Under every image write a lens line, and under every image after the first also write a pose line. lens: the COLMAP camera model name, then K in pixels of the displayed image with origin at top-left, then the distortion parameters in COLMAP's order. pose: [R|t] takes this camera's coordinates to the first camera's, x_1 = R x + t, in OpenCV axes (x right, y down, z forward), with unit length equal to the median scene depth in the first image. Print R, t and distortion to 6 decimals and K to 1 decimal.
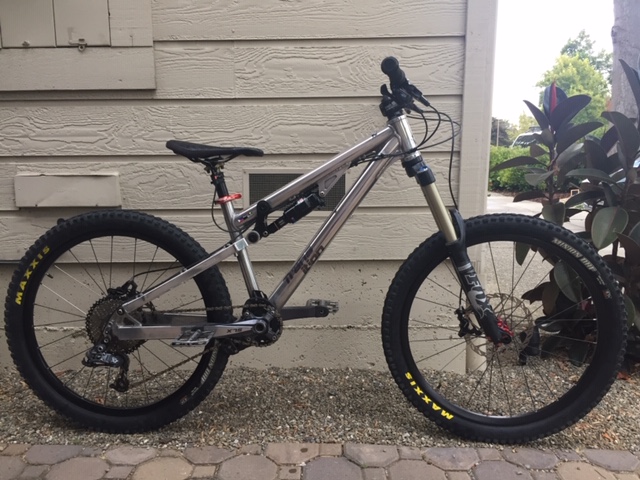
lens RADIAL K [[540.2, 0, 318.5], [0, 540.2, 237.1], [0, 0, 1]] dist [0.017173, -0.004614]
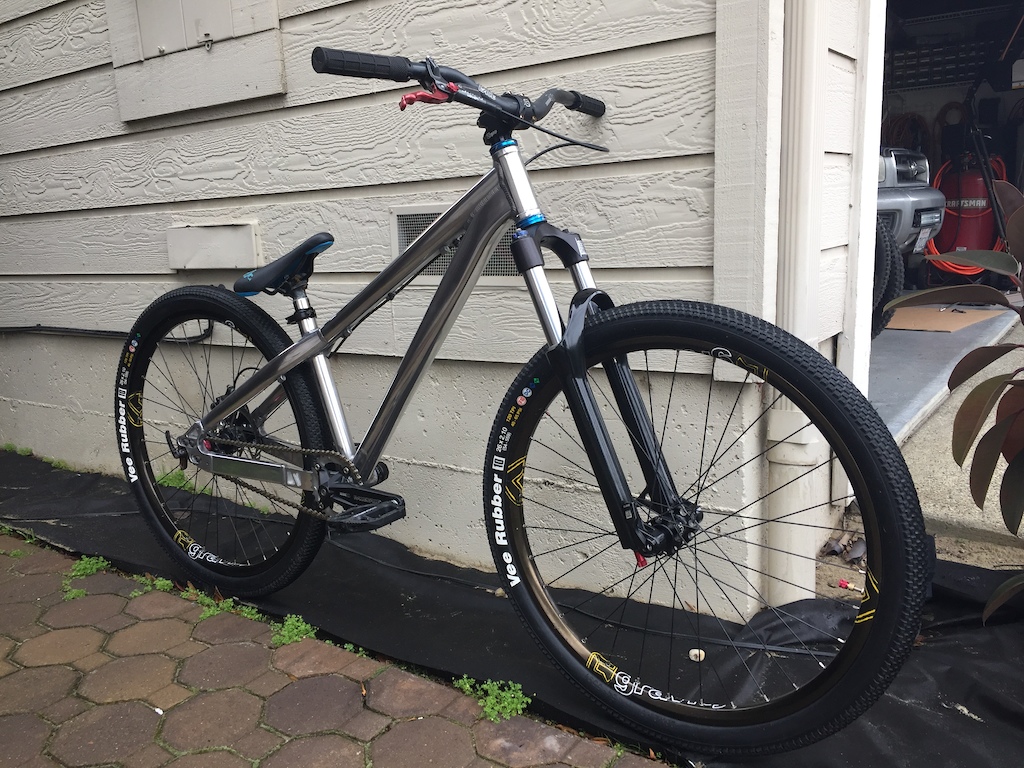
lens RADIAL K [[864.3, 0, 512.4], [0, 864.3, 389.9], [0, 0, 1]] dist [0.017173, -0.004614]
pose [[0.827551, 0.077111, -0.556069, 0.557032], [-0.043754, 0.996368, 0.073053, 0.004703], [0.559682, -0.036125, 0.827920, 0.247643]]
